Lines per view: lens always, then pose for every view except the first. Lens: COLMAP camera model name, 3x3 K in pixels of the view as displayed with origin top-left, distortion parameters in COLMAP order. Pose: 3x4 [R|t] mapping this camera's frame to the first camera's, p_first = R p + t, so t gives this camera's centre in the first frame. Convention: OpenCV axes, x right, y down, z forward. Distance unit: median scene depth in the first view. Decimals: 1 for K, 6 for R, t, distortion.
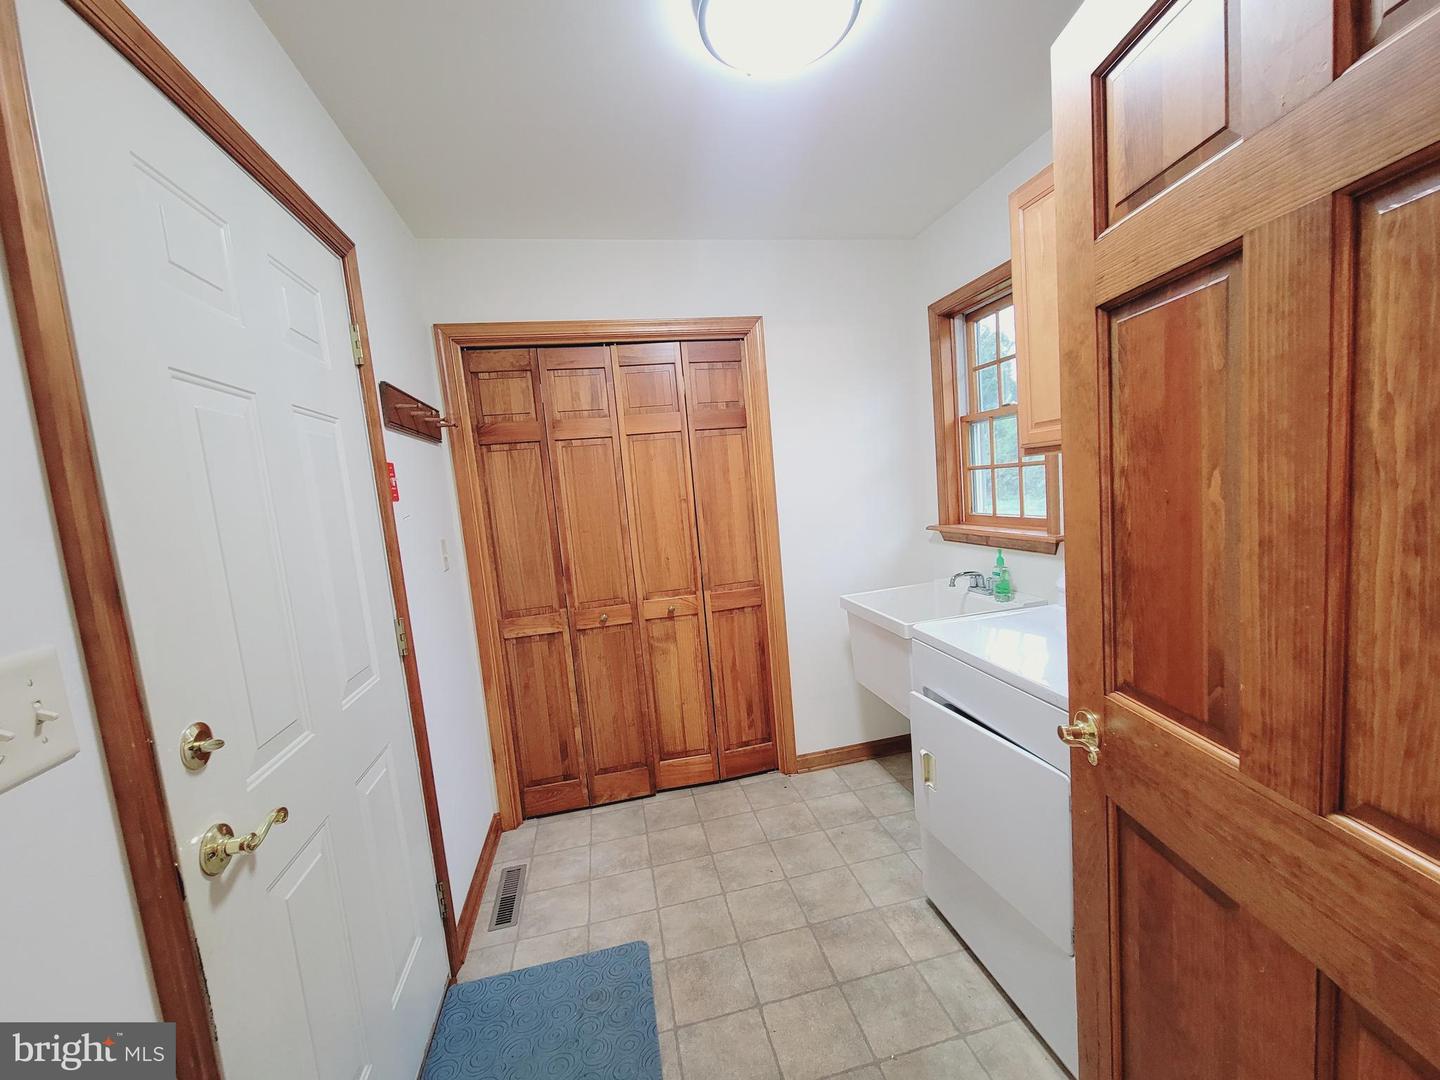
lens RADIAL K [[581.9, 0, 720.5], [0, 581.9, 546.0], [0, 0, 1]] dist [-0.009072, -0.001037]
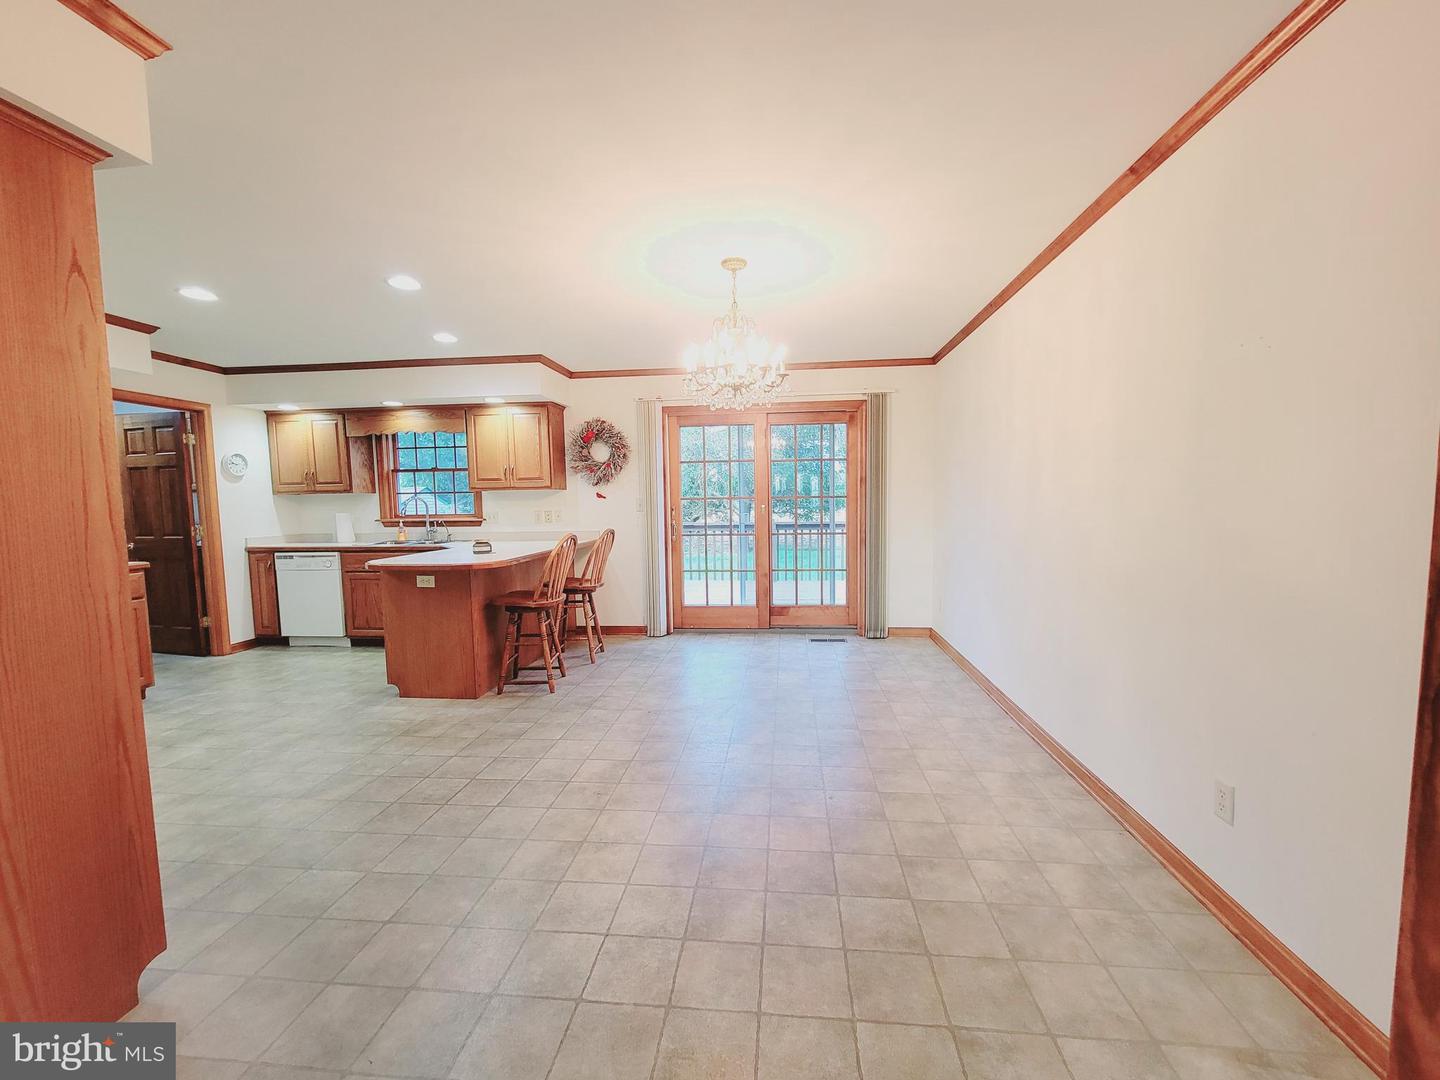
lens RADIAL K [[581.9, 0, 728.6], [0, 581.9, 546.4], [0, 0, 1]] dist [-0.009072, -0.001037]
pose [[0.308292, 0.002252, 0.951289, -1.086944], [0.089933, 0.995450, -0.031502, 0.398842], [-0.947031, 0.095264, 0.306686, -2.342701]]
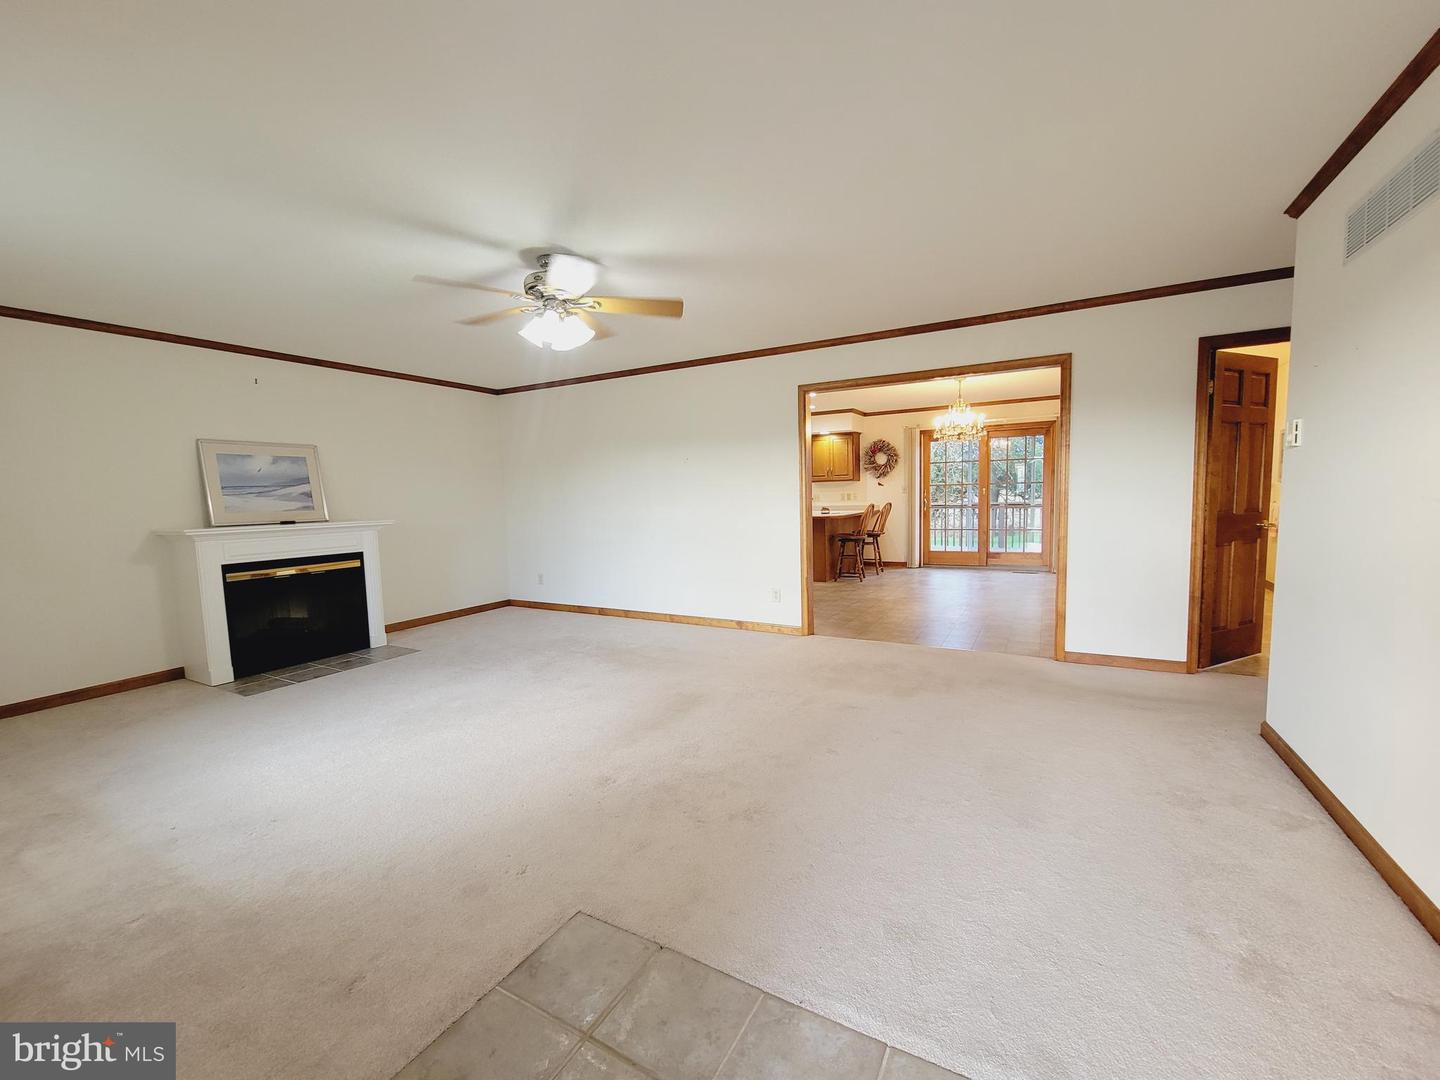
lens RADIAL K [[581.9, 0, 731.0], [0, 581.9, 547.9], [0, 0, 1]] dist [-0.009072, -0.001037]
pose [[0.652132, -0.007004, 0.758073, -3.229199], [0.053680, 0.997874, -0.036959, 0.667699], [-0.756203, 0.064795, 0.651122, -3.140078]]
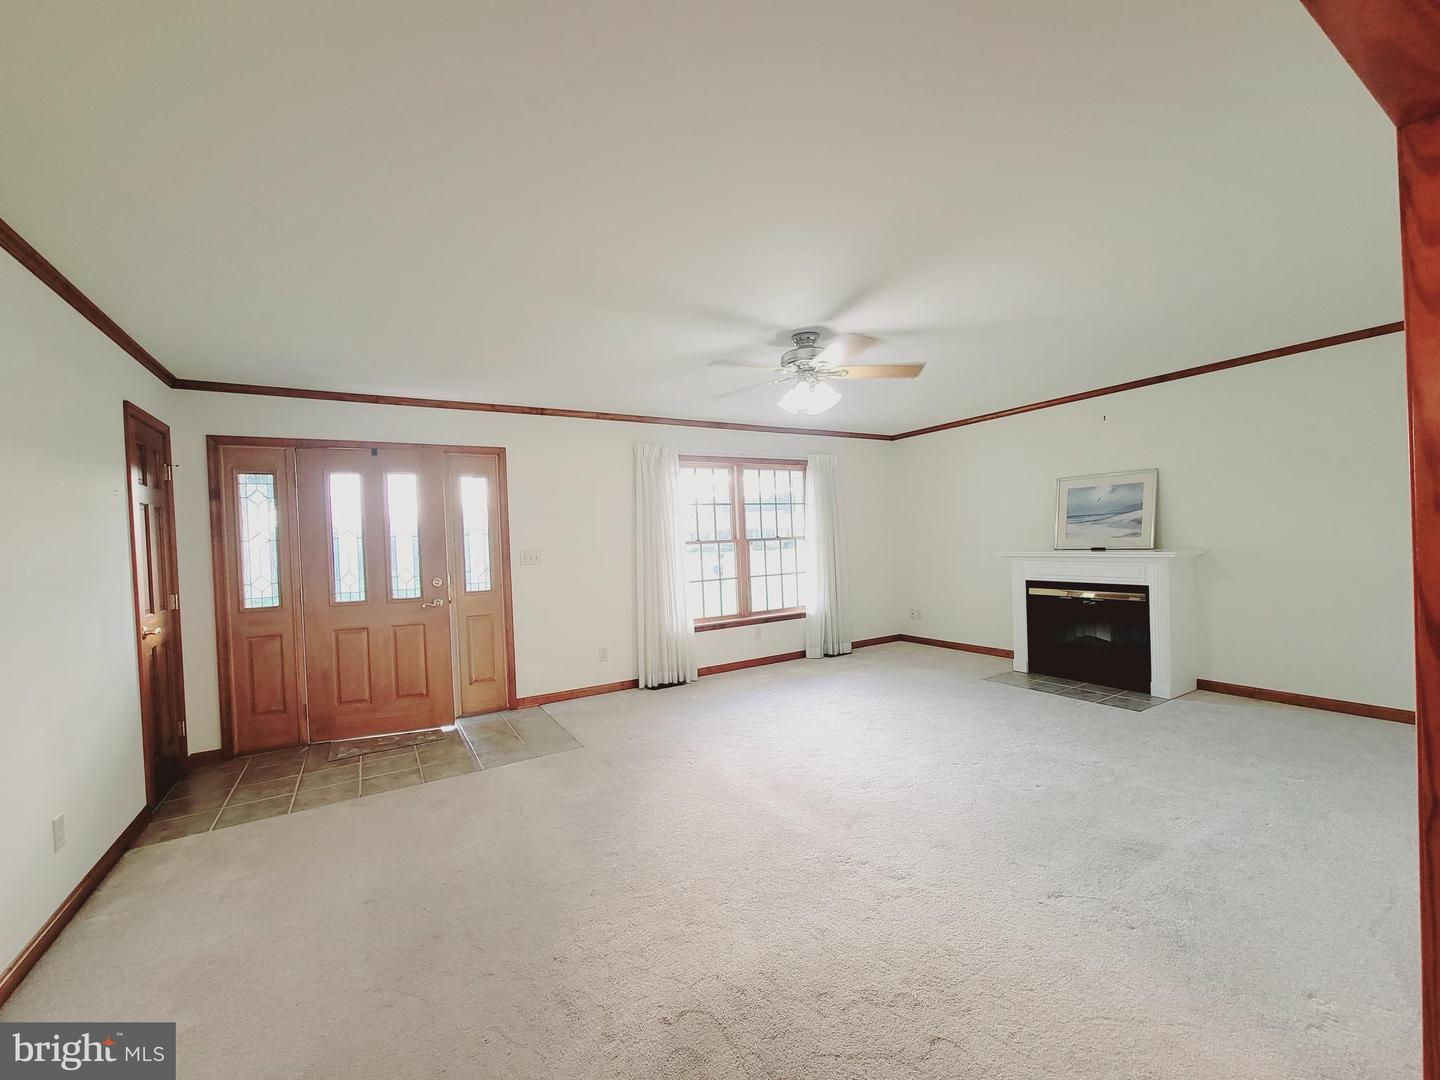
lens RADIAL K [[581.9, 0, 721.9], [0, 581.9, 543.2], [0, 0, 1]] dist [-0.009072, -0.001037]
pose [[0.324880, 0.072939, -0.942938, -0.207629], [-0.084430, 0.995278, 0.047898, 0.301706], [0.941979, 0.064051, 0.329504, -2.465809]]
